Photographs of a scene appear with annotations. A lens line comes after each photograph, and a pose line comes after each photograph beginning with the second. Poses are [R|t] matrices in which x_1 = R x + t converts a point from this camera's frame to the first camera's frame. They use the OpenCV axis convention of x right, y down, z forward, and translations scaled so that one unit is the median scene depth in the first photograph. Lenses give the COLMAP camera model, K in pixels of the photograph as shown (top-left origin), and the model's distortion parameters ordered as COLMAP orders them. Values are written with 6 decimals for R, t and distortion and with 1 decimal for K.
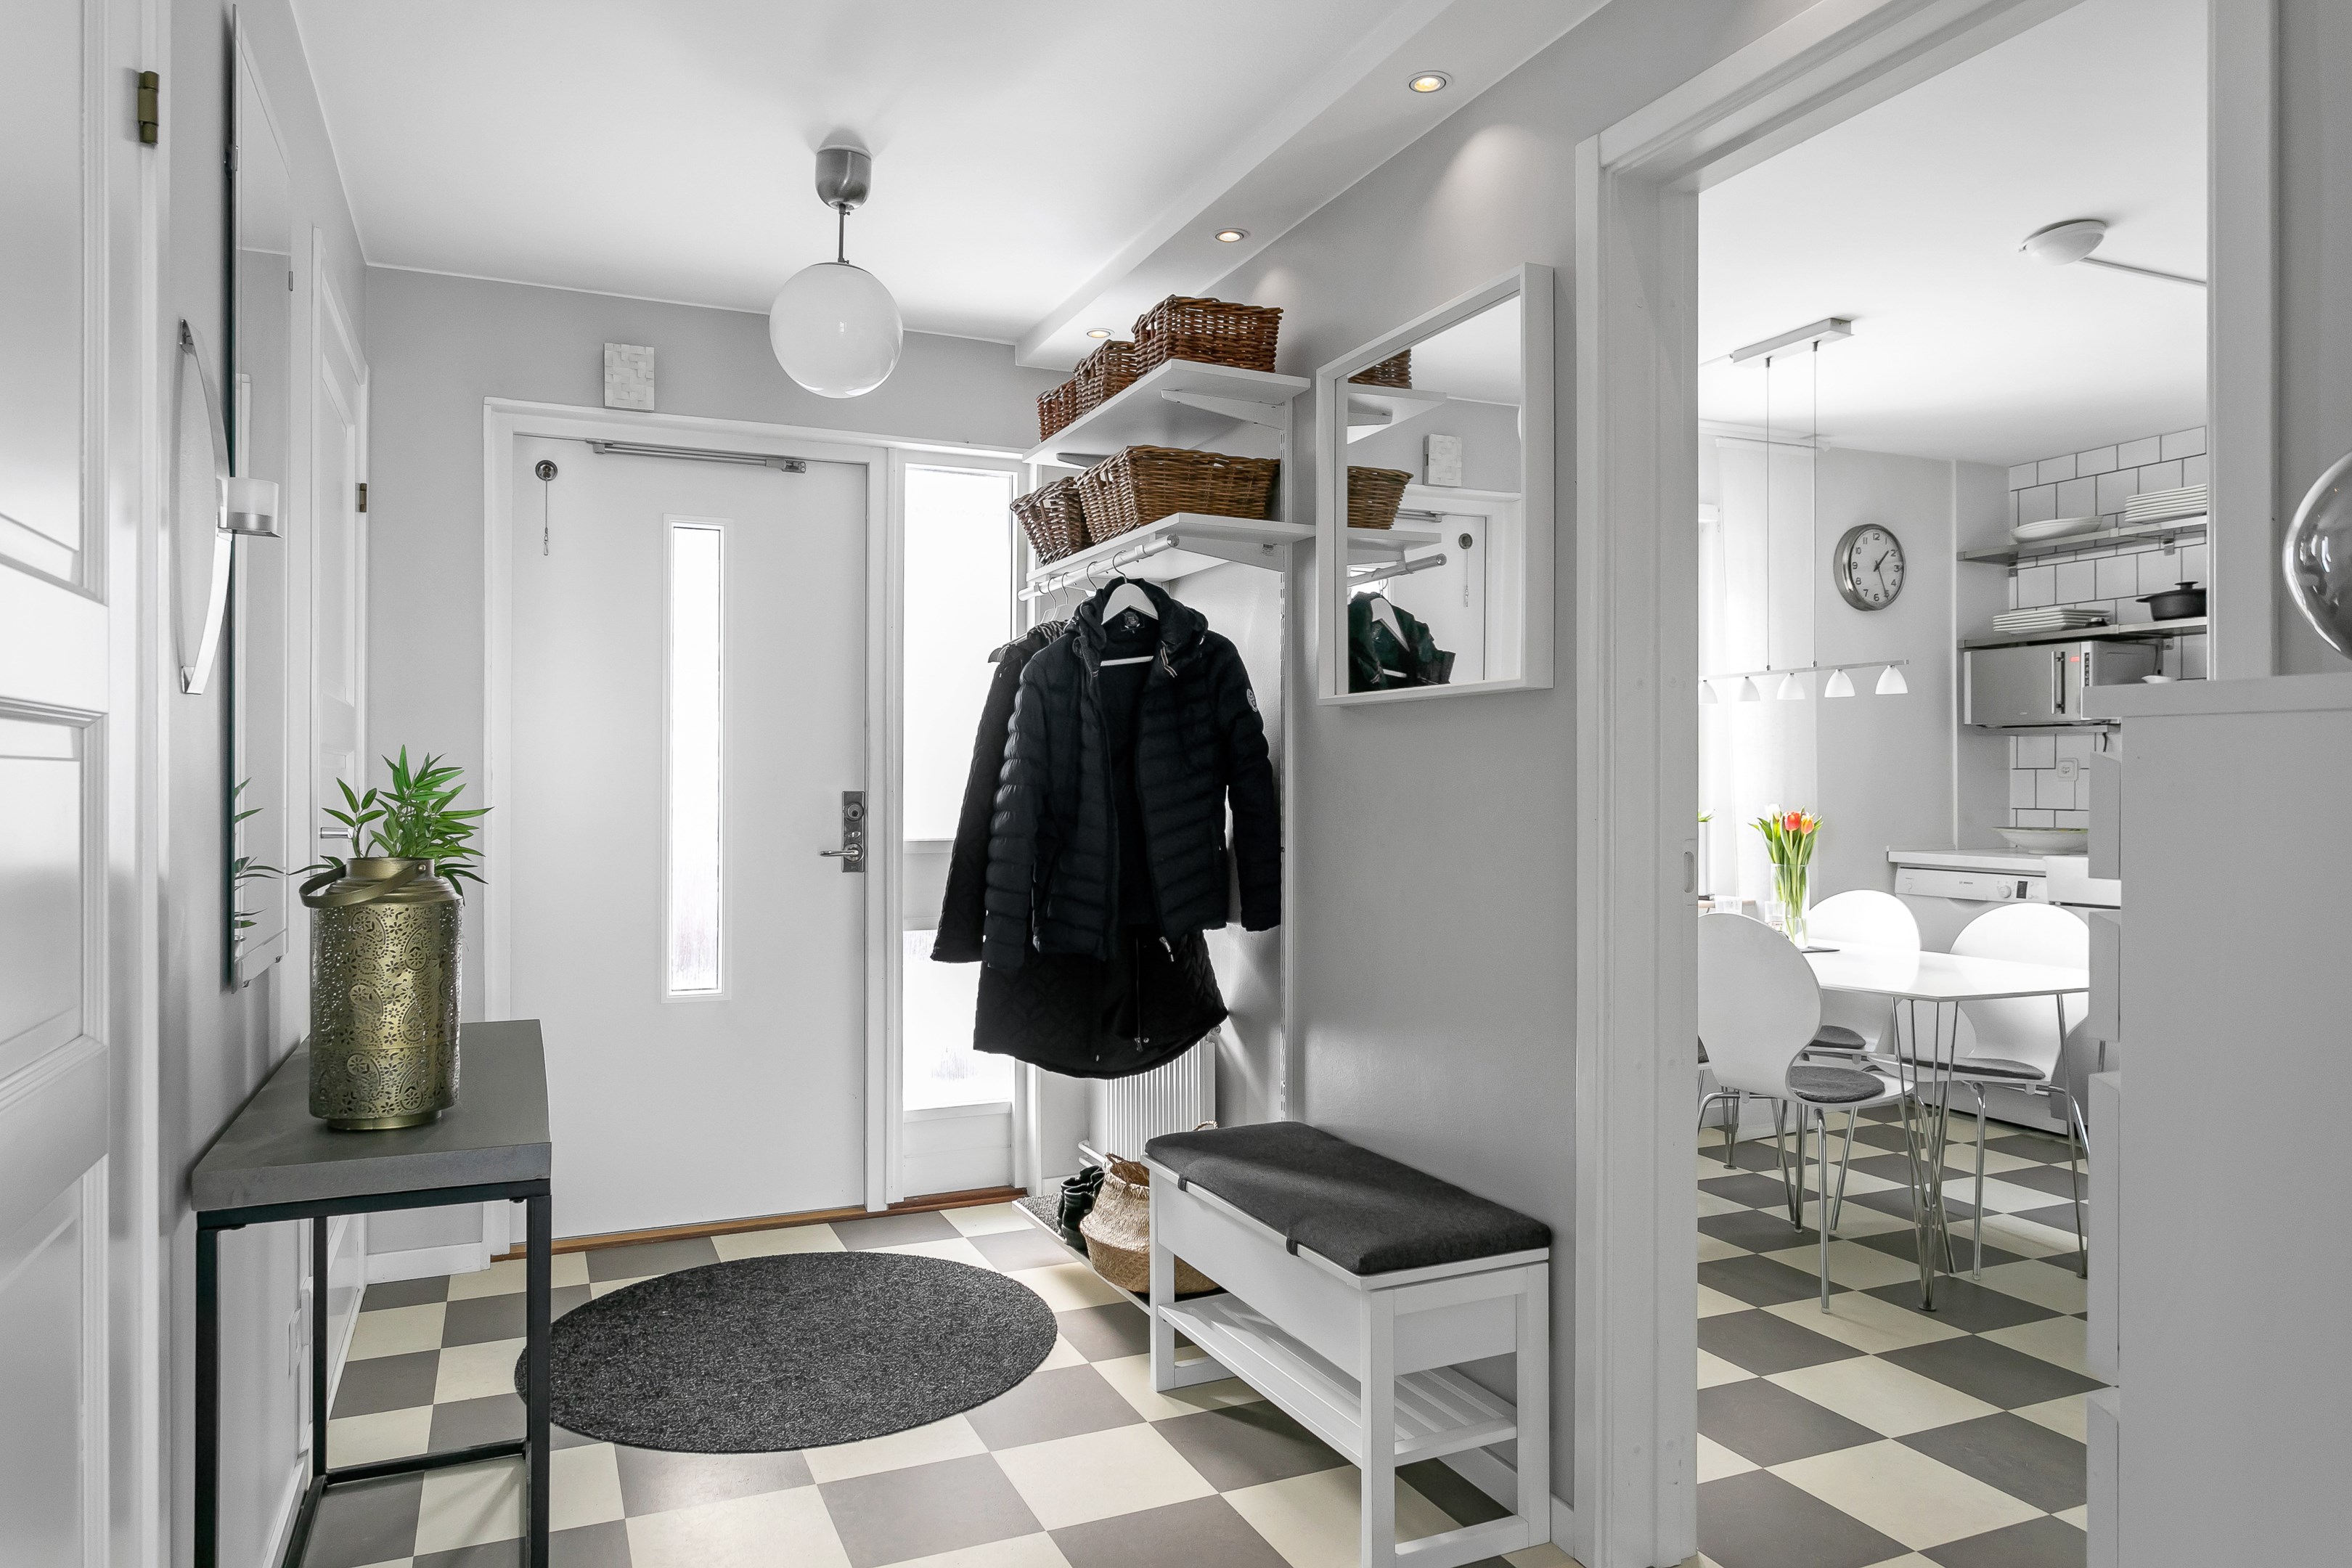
lens RADIAL K [[1460.5, 0, 1175.9], [0, 1460.5, 794.9], [0, 0, 1]] dist [-0.001601, 0.002106]
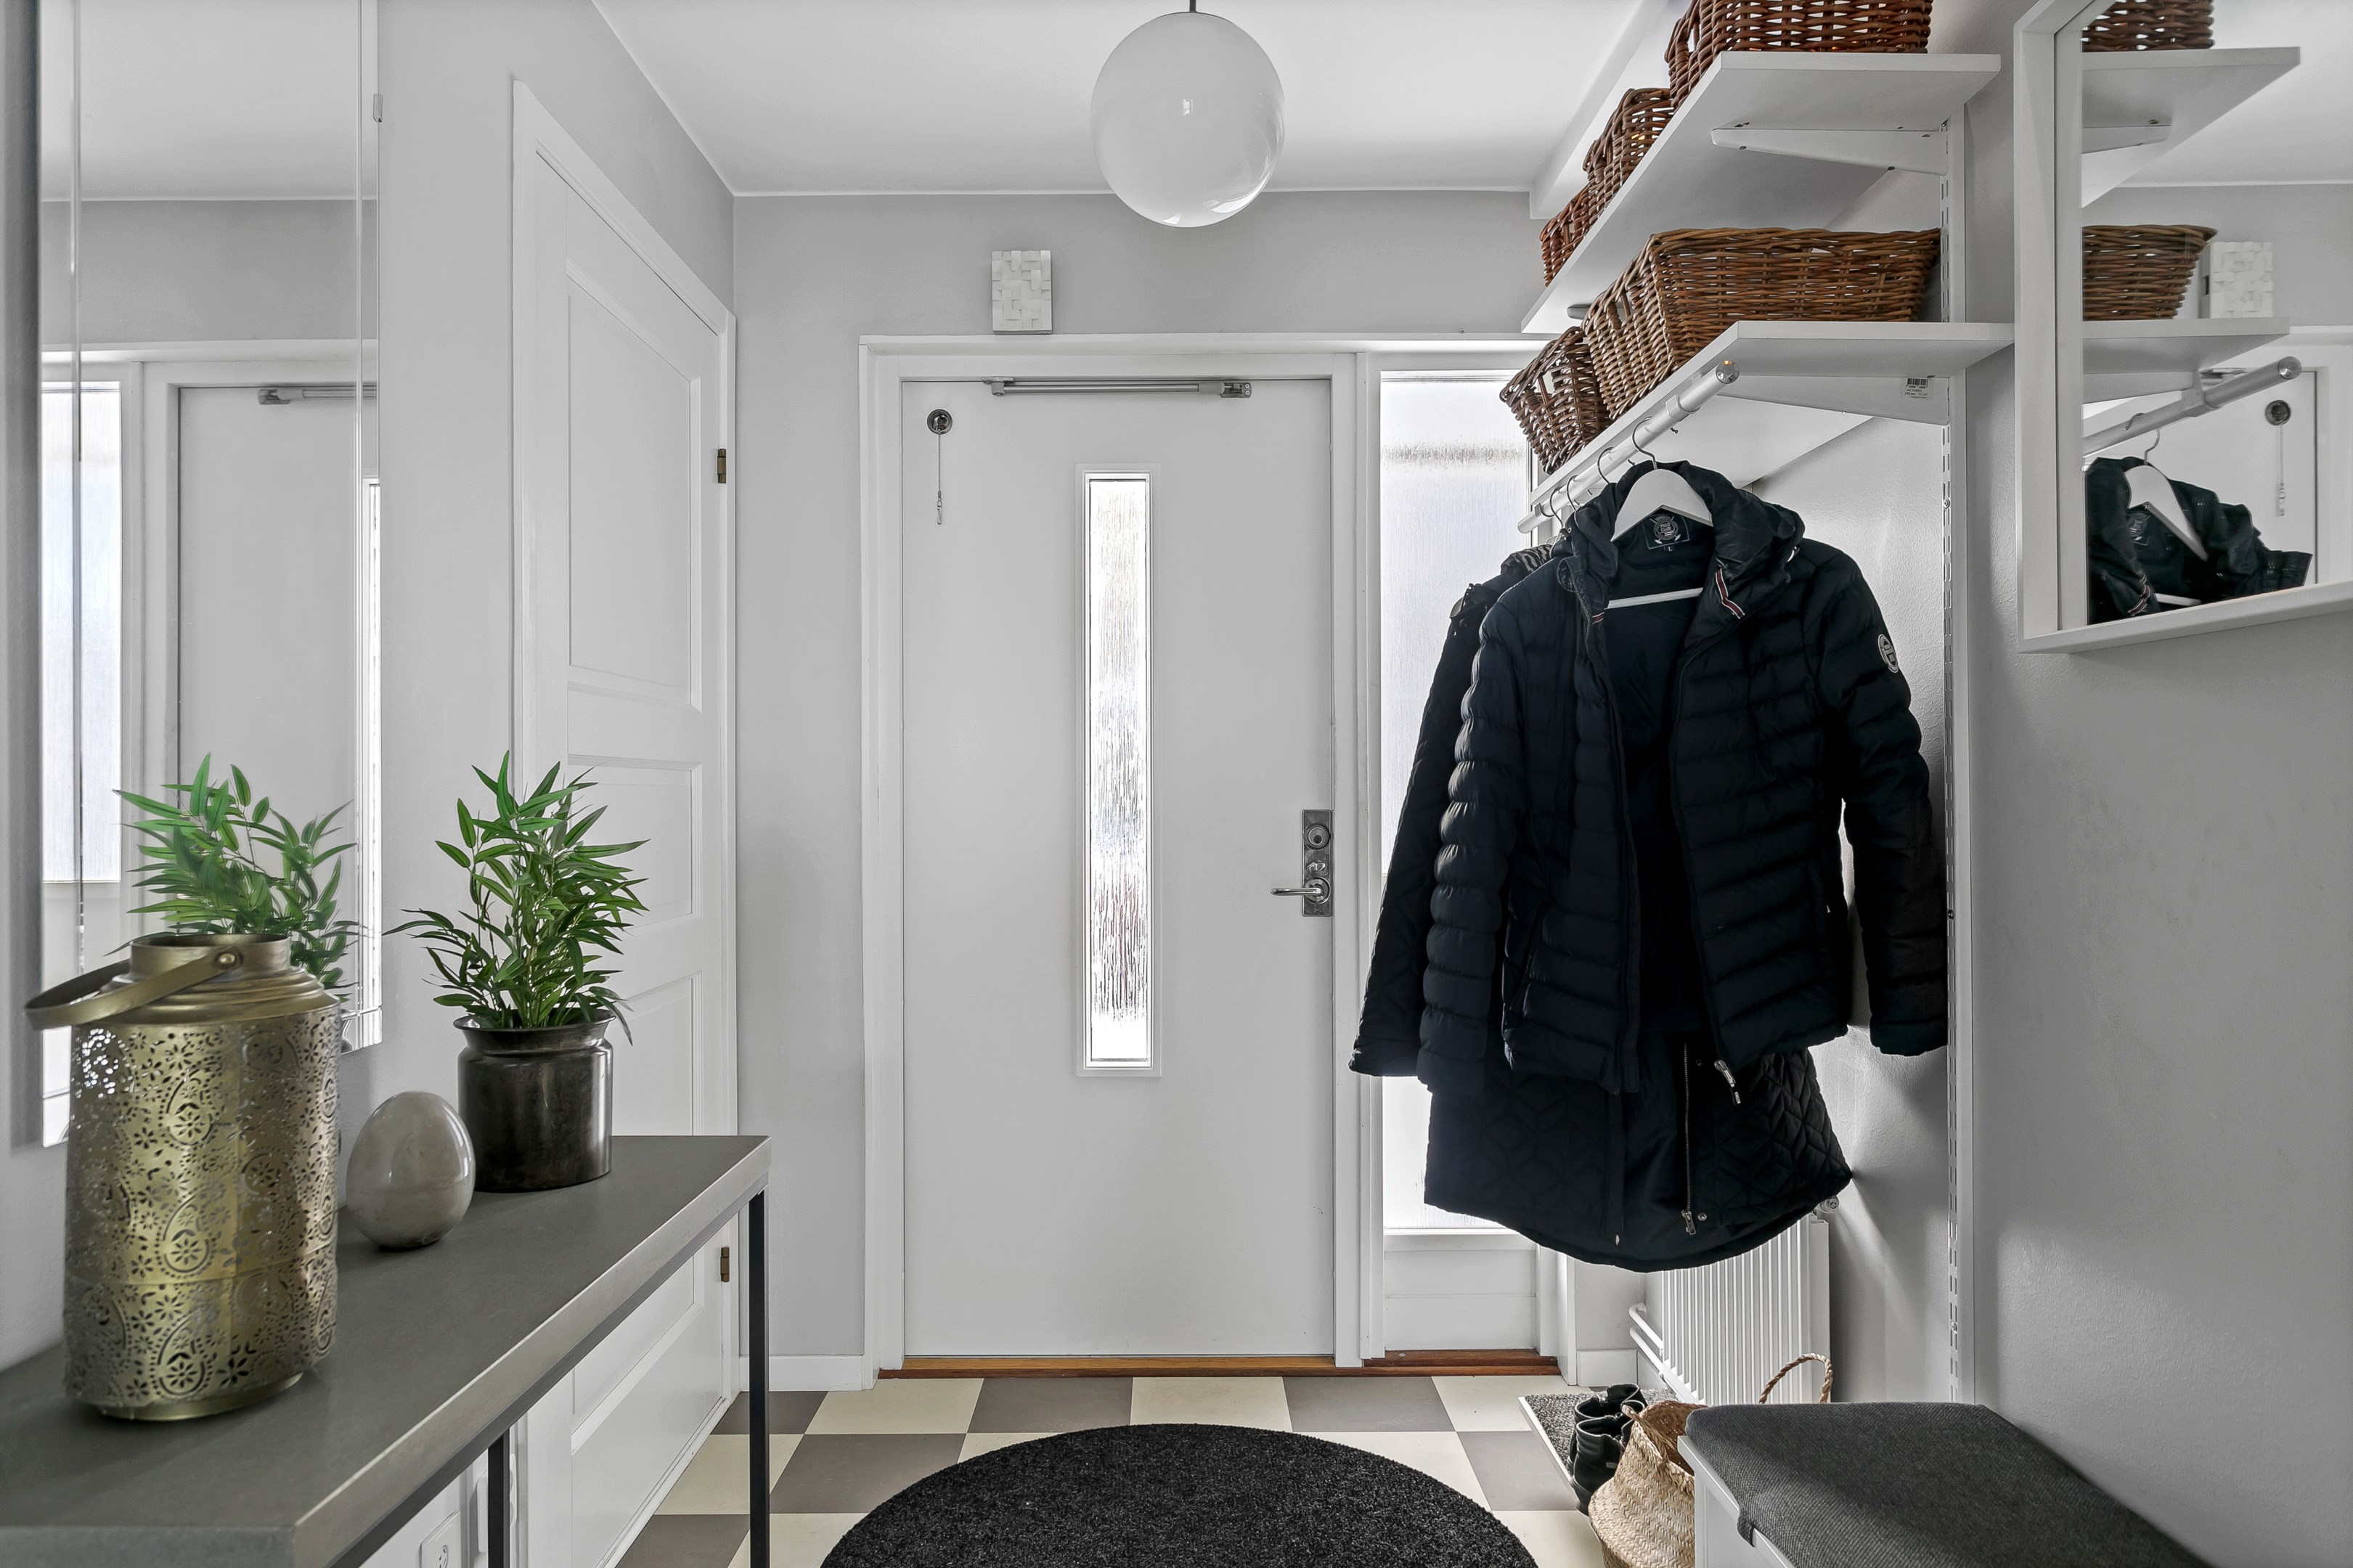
lens RADIAL K [[1461.1, 0, 1176.4], [0, 1461.1, 795.0], [0, 0, 1]] dist [-0.001601, 0.002106]
pose [[0.913644, -0.005427, -0.406479, 0.028542], [0.001805, 0.999955, -0.009293, -0.004306], [0.406511, 0.007757, 0.913613, 0.349318]]
